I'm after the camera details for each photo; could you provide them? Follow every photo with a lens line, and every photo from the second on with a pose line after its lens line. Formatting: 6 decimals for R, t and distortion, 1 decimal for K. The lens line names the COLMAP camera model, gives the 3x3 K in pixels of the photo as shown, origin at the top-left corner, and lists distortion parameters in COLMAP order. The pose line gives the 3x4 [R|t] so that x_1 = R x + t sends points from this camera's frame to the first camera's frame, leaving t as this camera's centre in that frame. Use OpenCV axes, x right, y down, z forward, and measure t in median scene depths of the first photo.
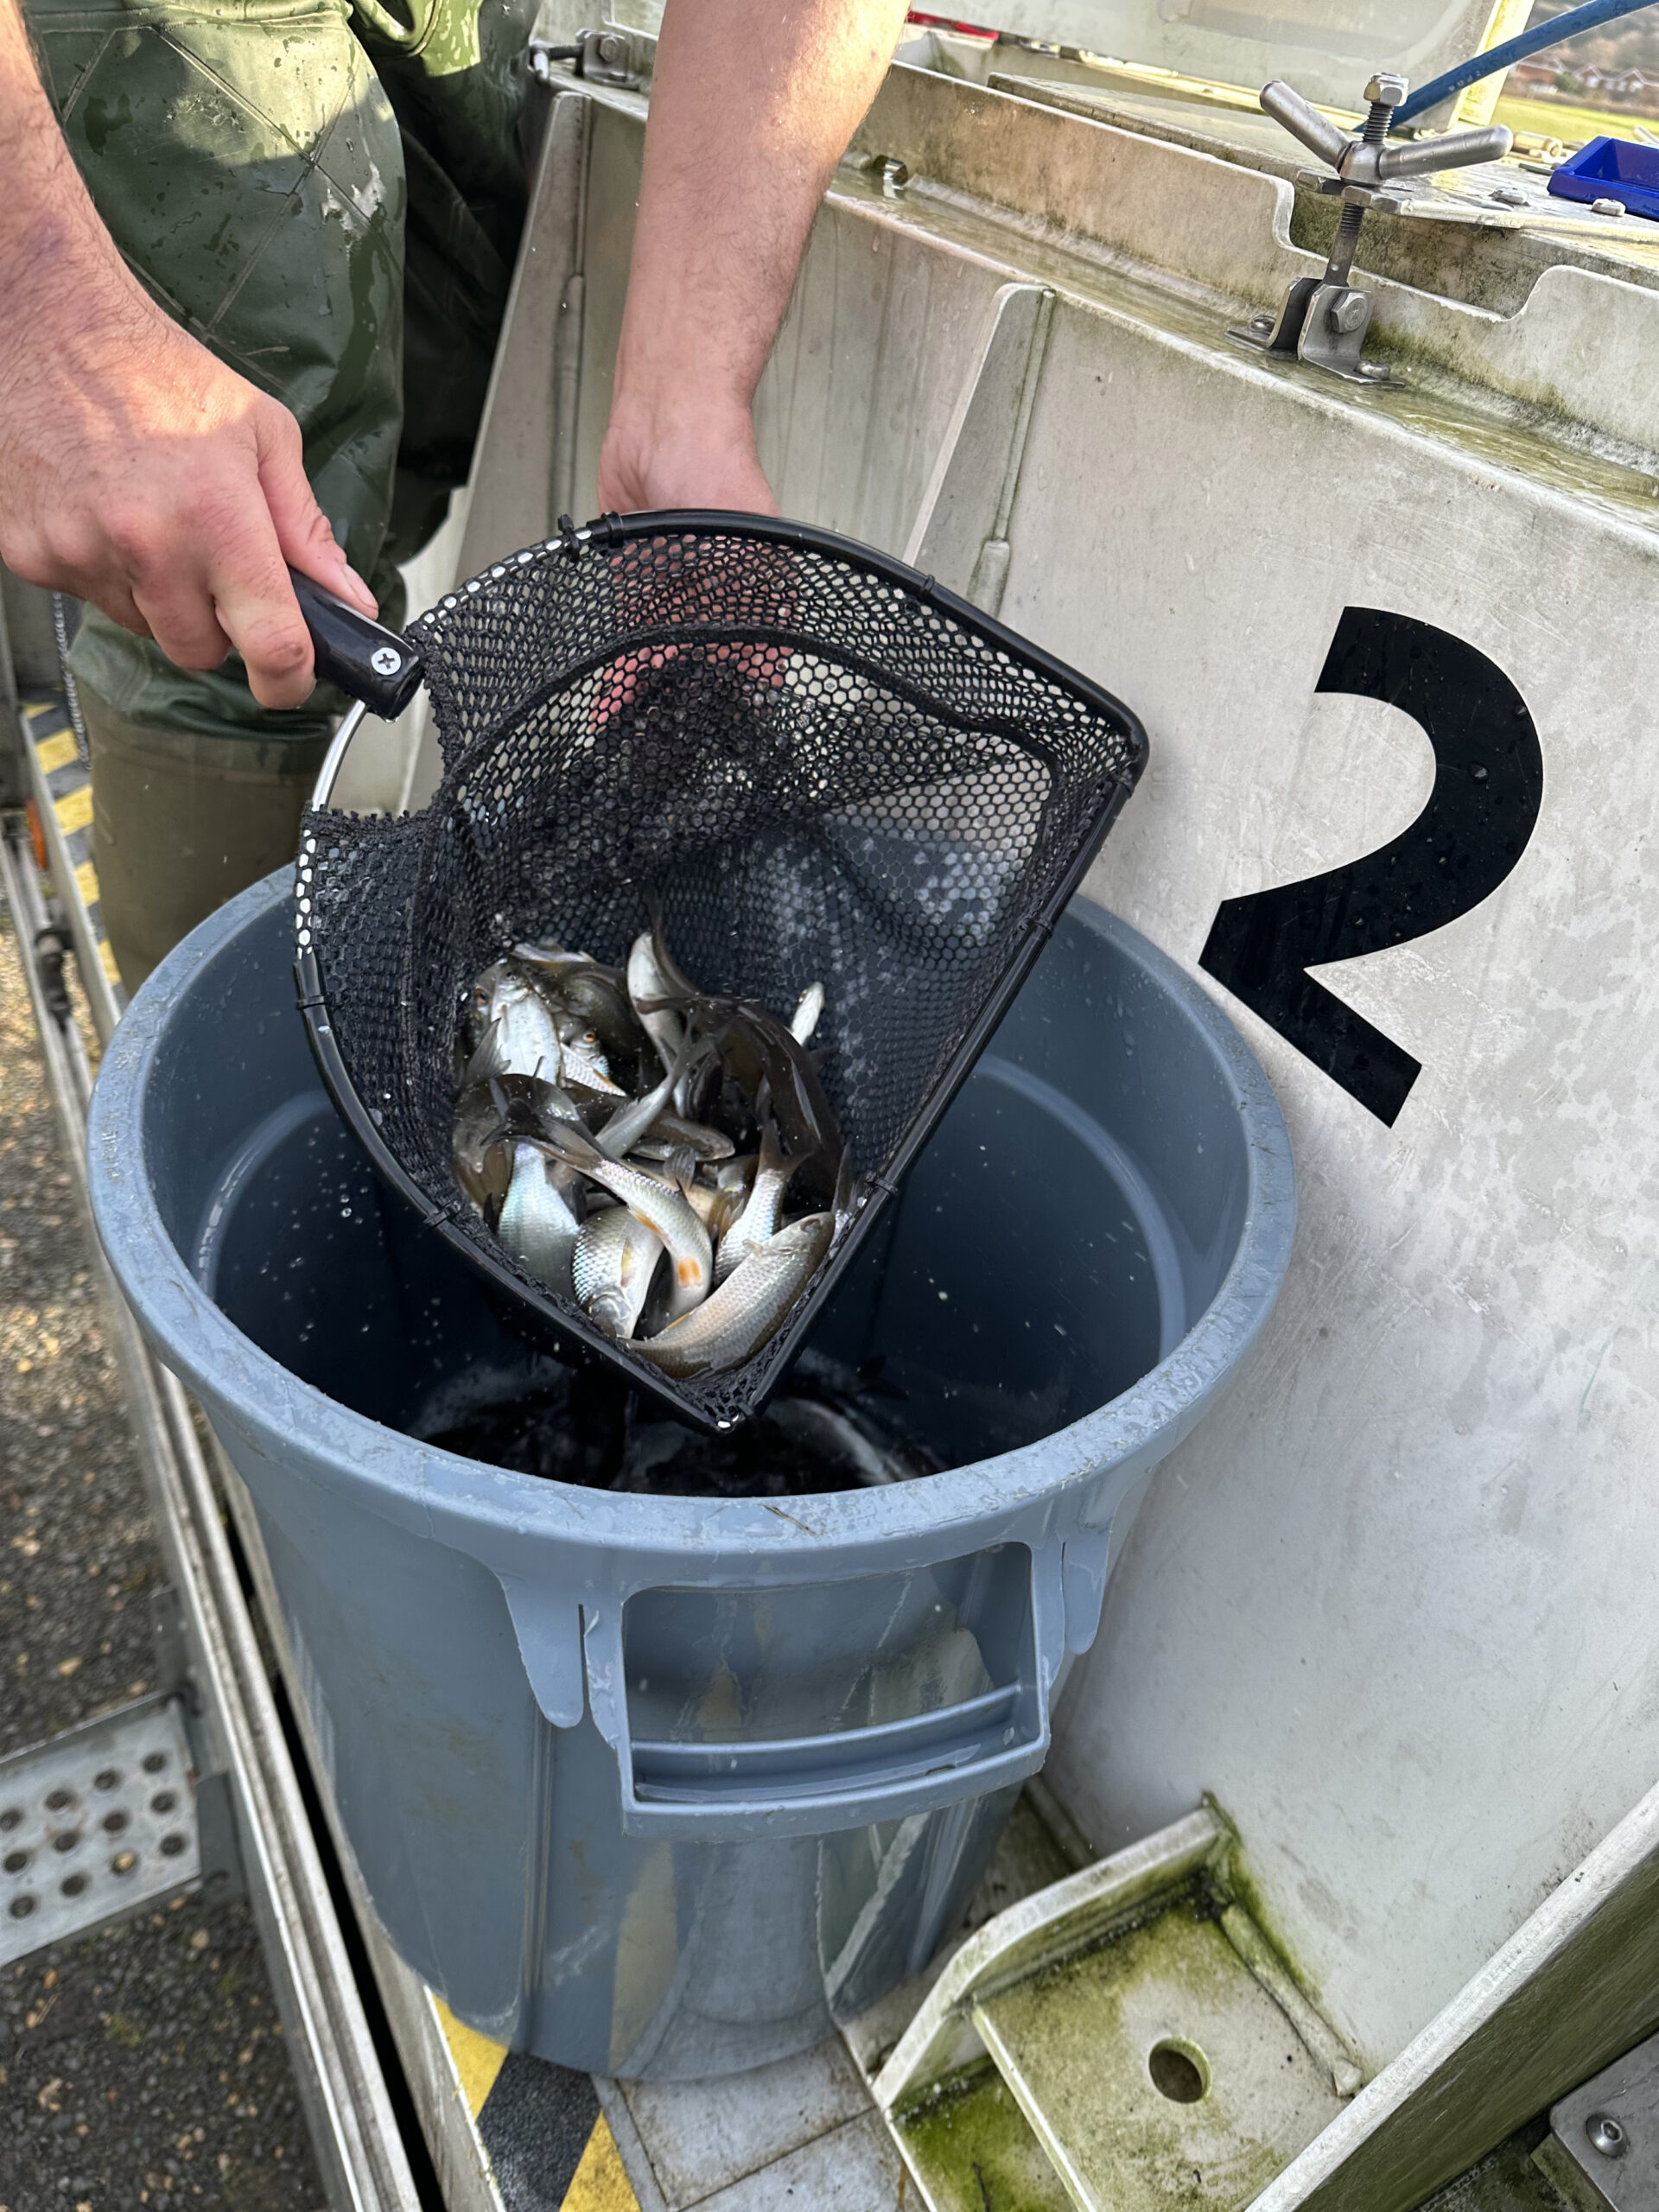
lens RADIAL K [[1590.7, 0, 843.4], [0, 1590.7, 1121.3], [0, 0, 1]] dist [0.010050, -0.029214]
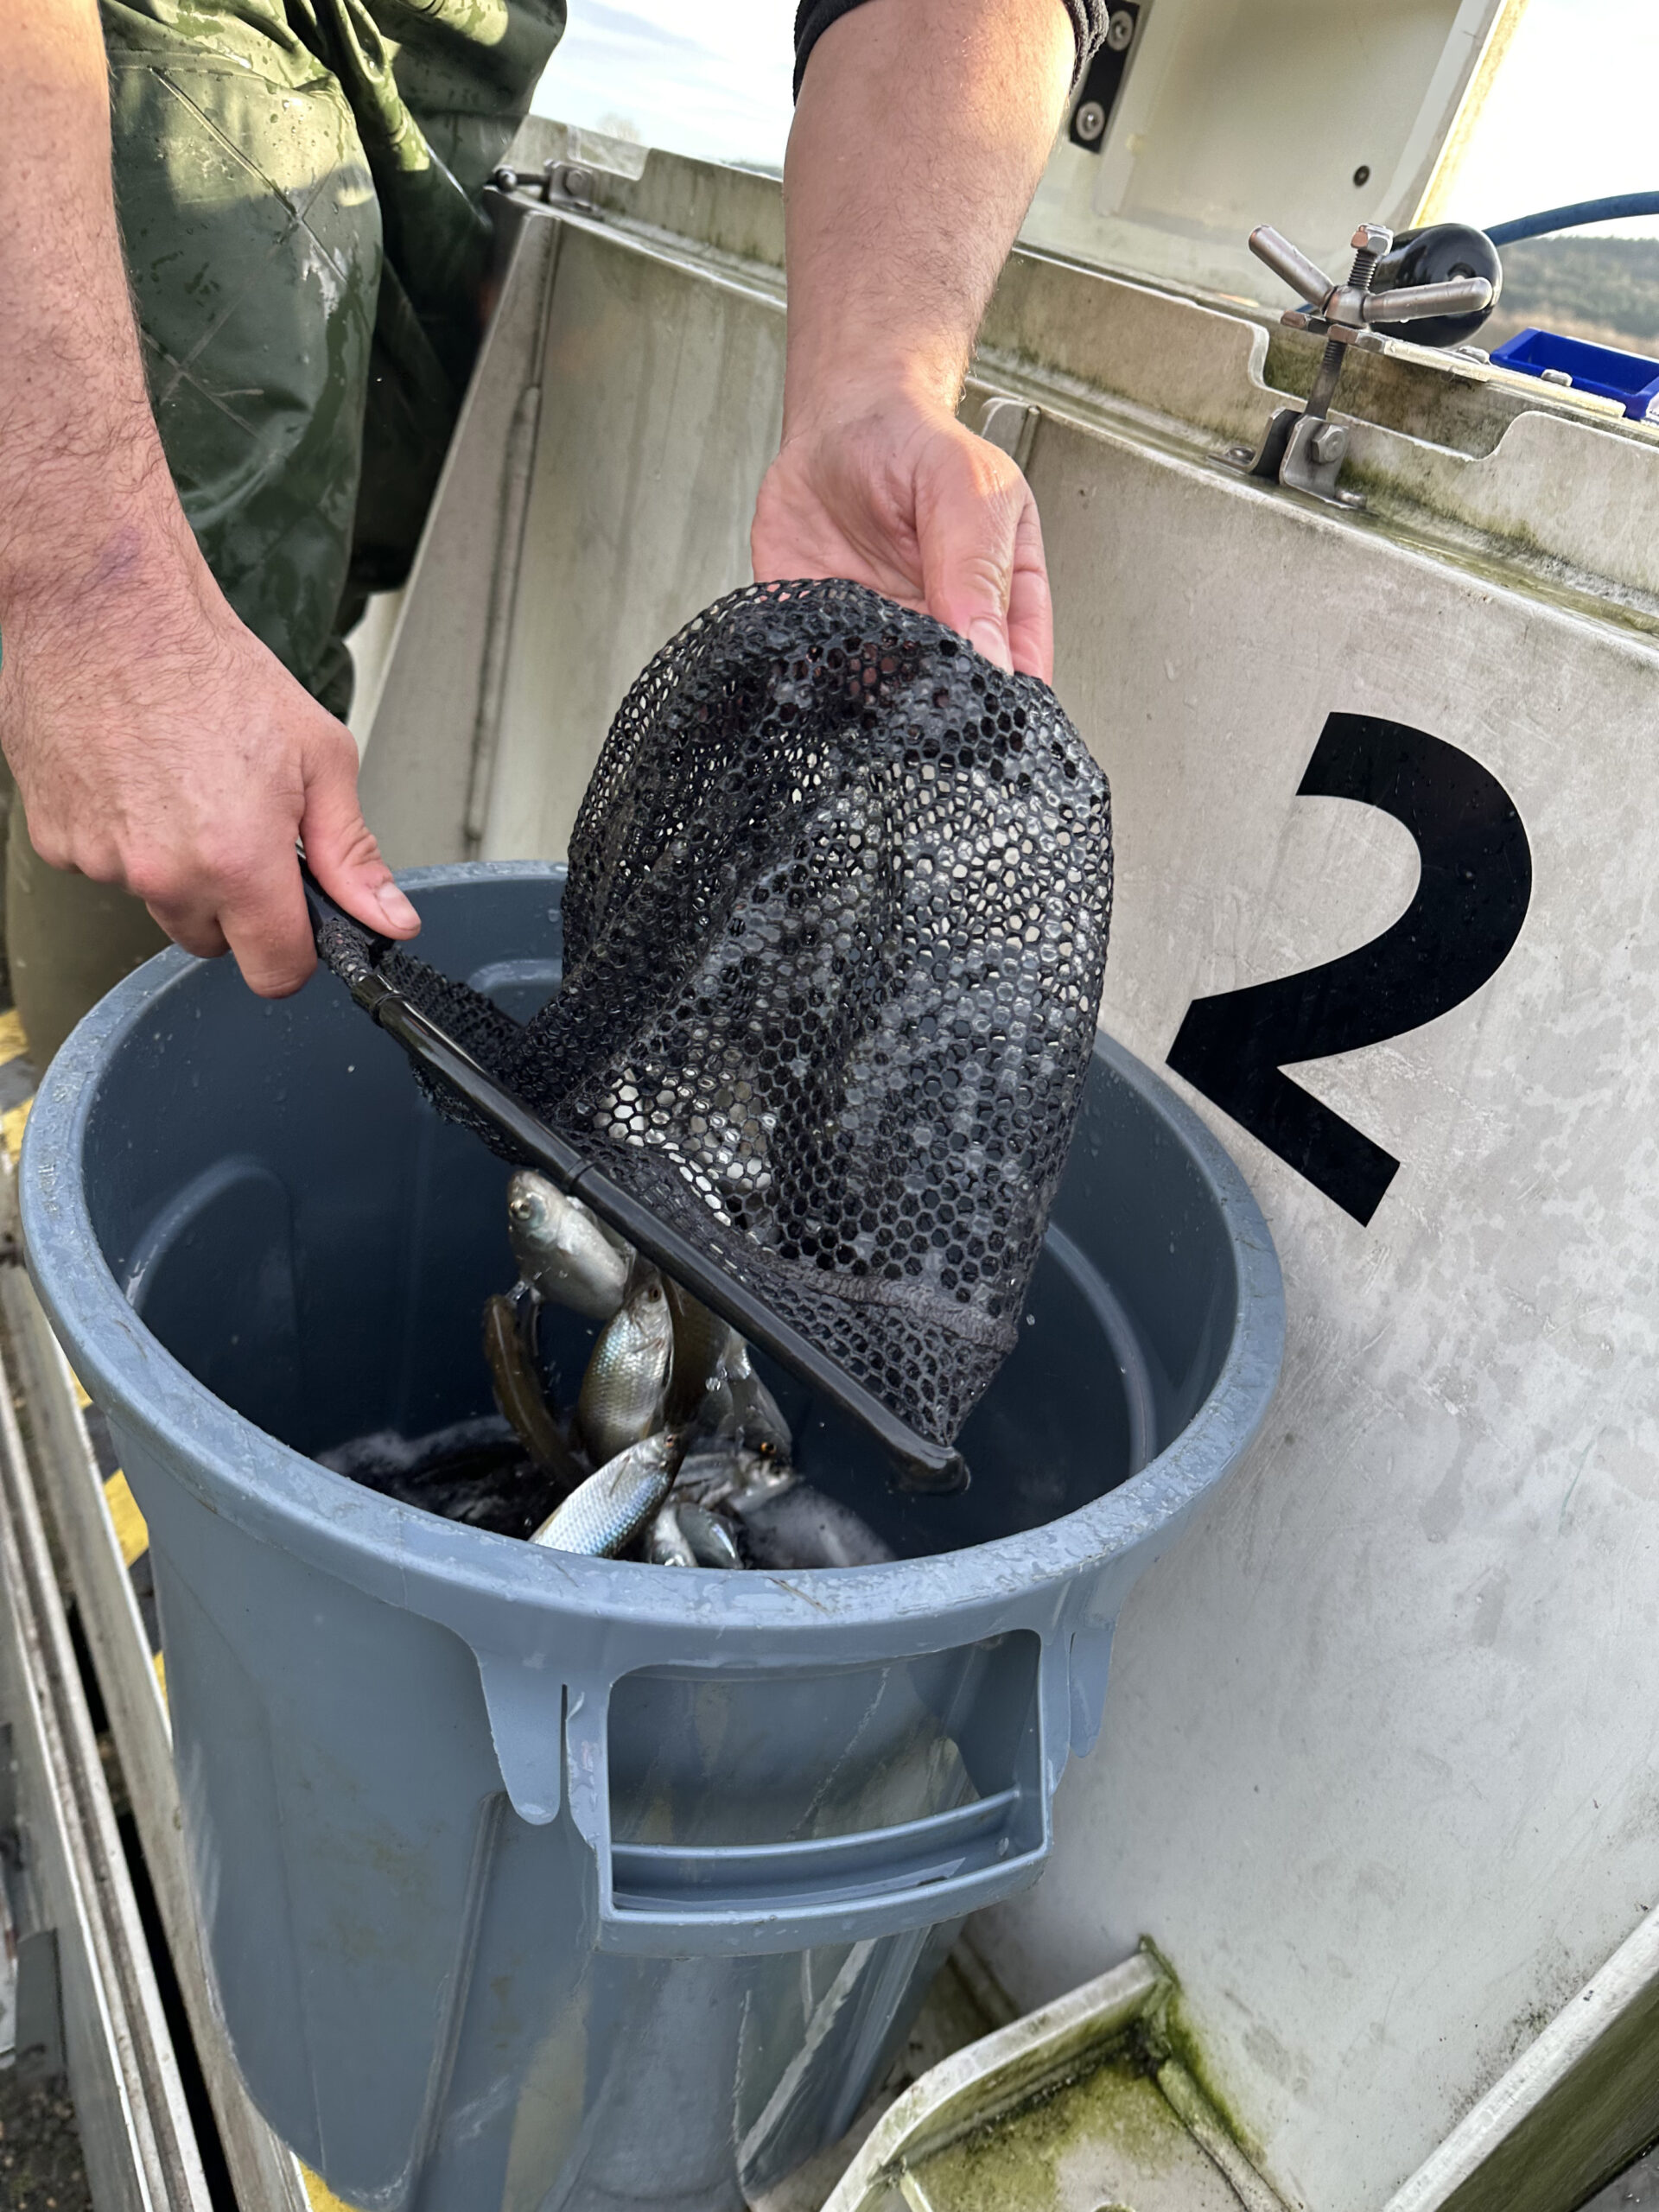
lens RADIAL K [[1590.7, 0, 843.6], [0, 1590.7, 1137.4], [0, 0, 1]] dist [0.010050, -0.029214]
pose [[0.995068, 0.042616, 0.089577, -0.072293], [-0.034259, 0.995091, -0.092848, 0.051031], [-0.093094, 0.089321, 0.991643, 0.037006]]
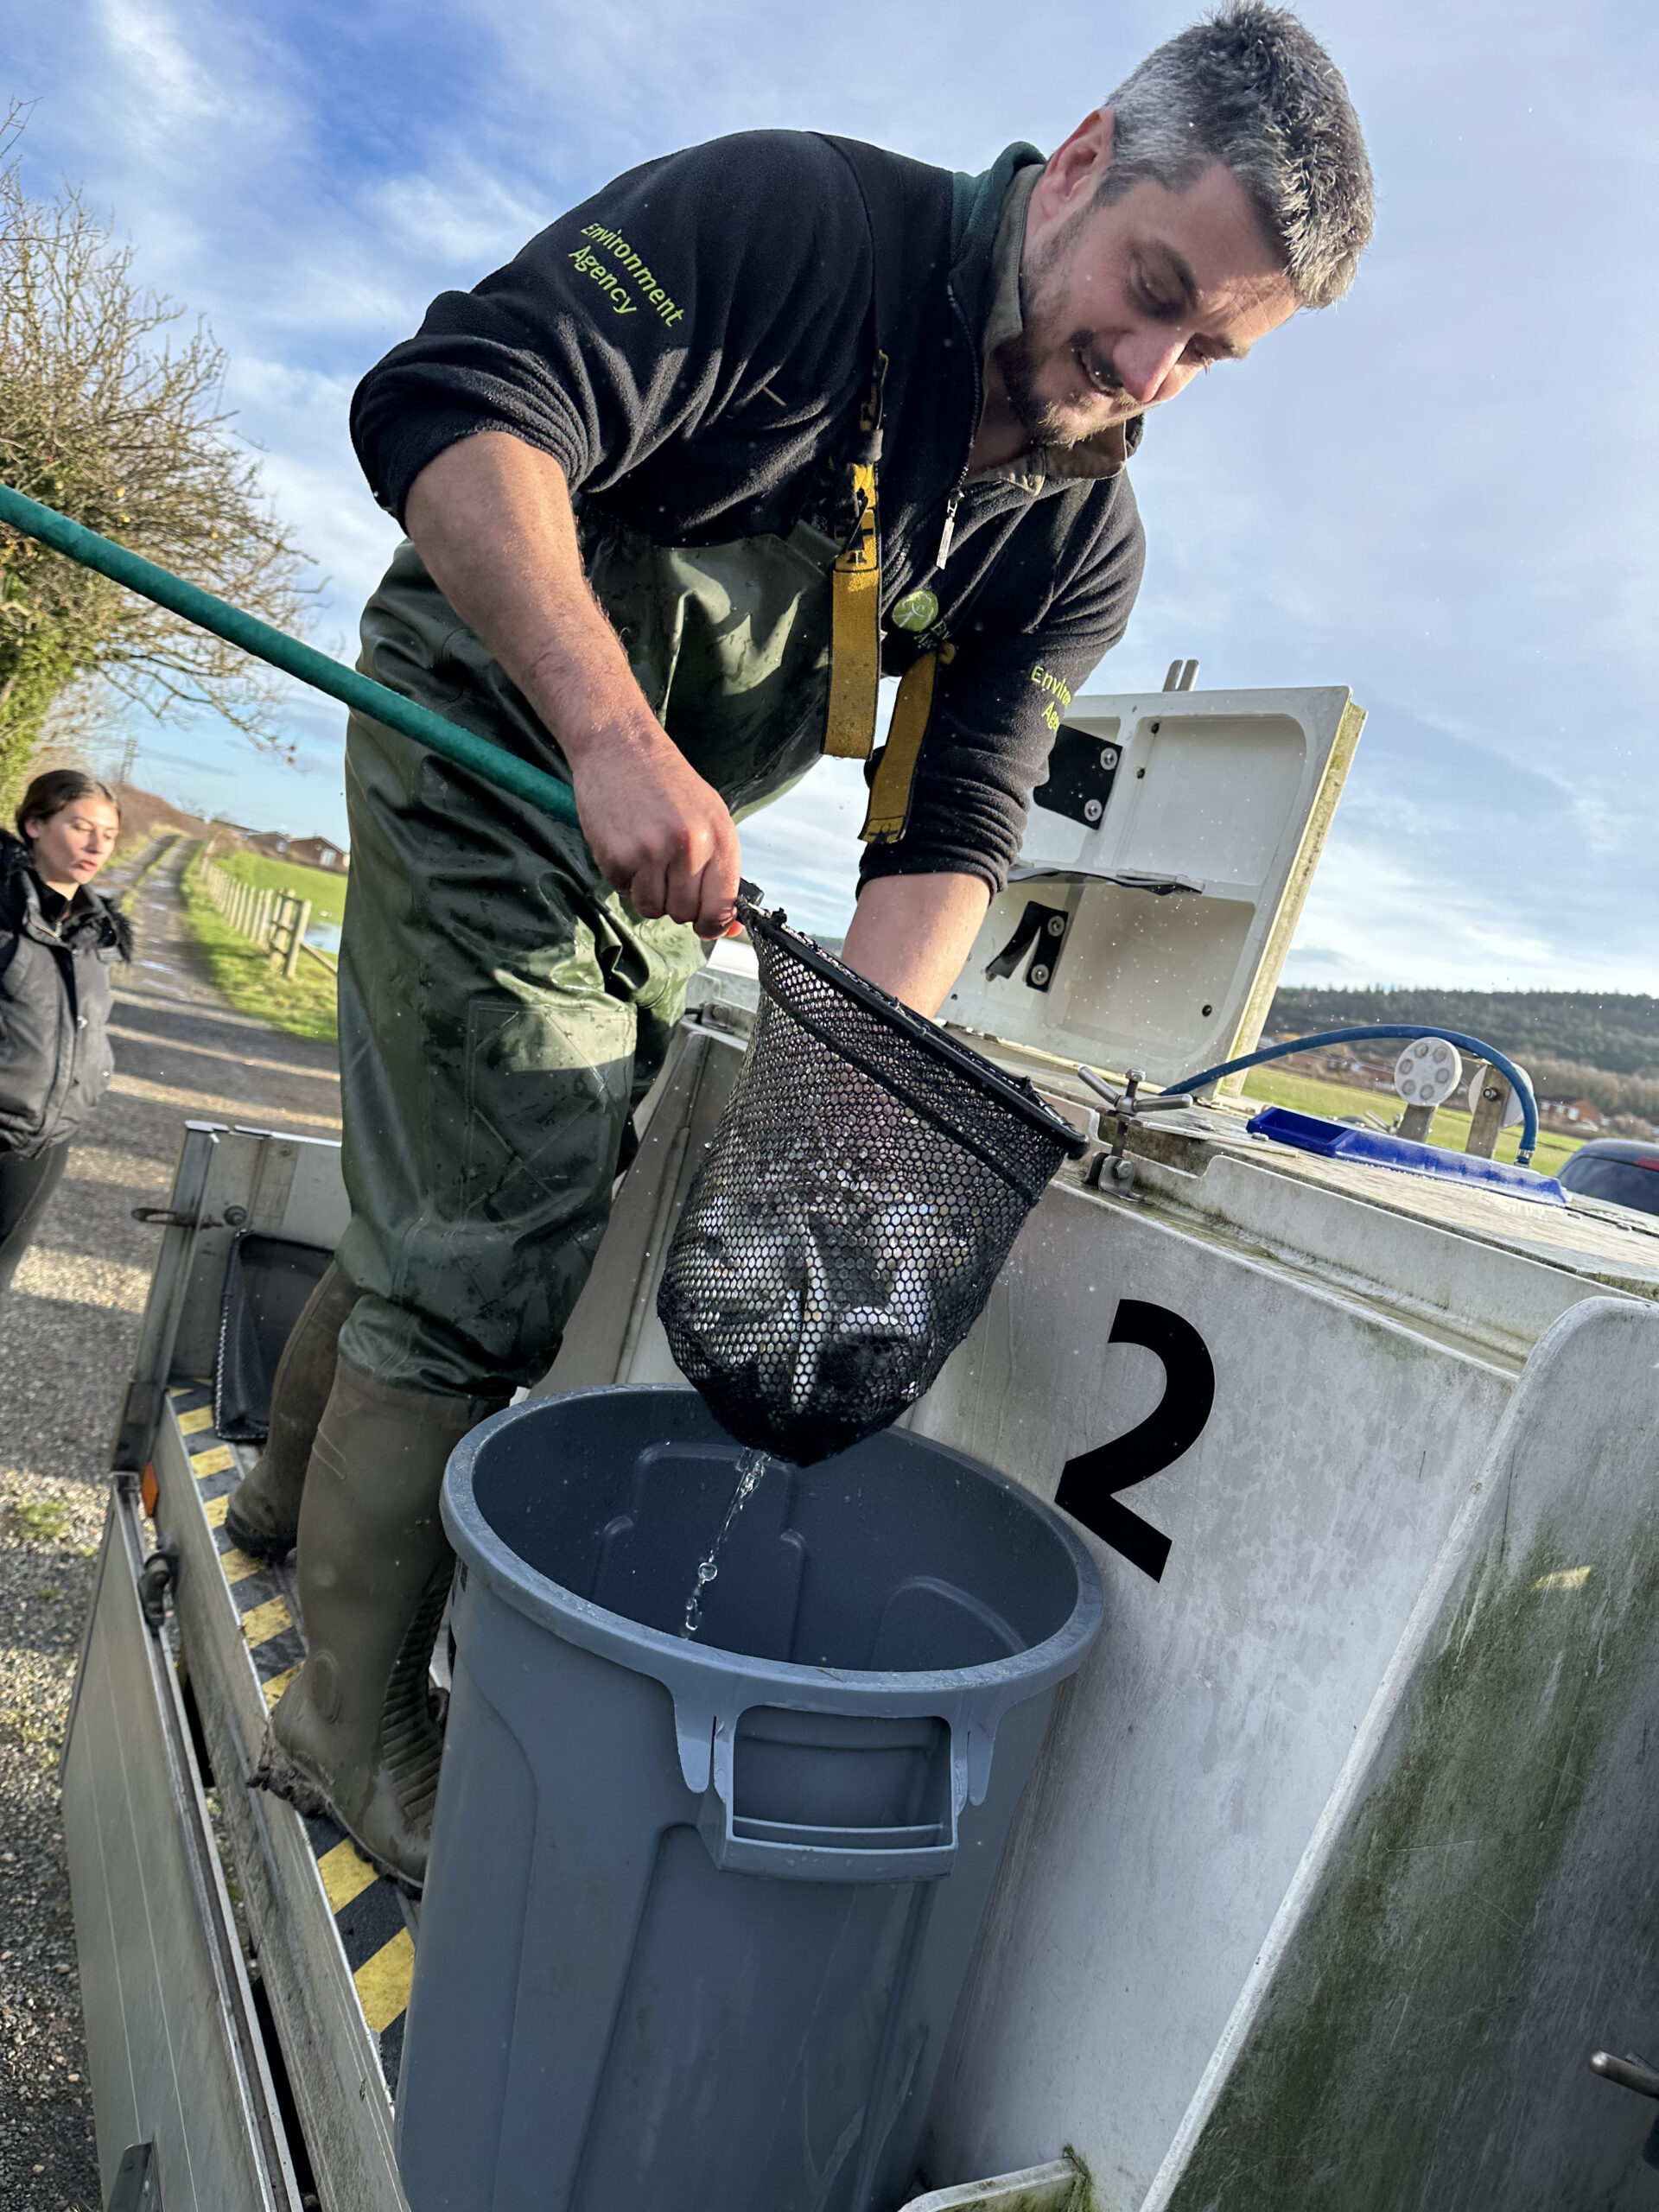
lens RADIAL K [[1590.7, 0, 873.8], [0, 1590.7, 1101.0], [0, 0, 1]] dist [0.010050, -0.029214]
pose [[0.994800, 0.090326, 0.047066, -0.095357], [-0.053790, 0.858315, -0.510296, 0.453574], [-0.086490, 0.505110, 0.858710, -0.730578]]
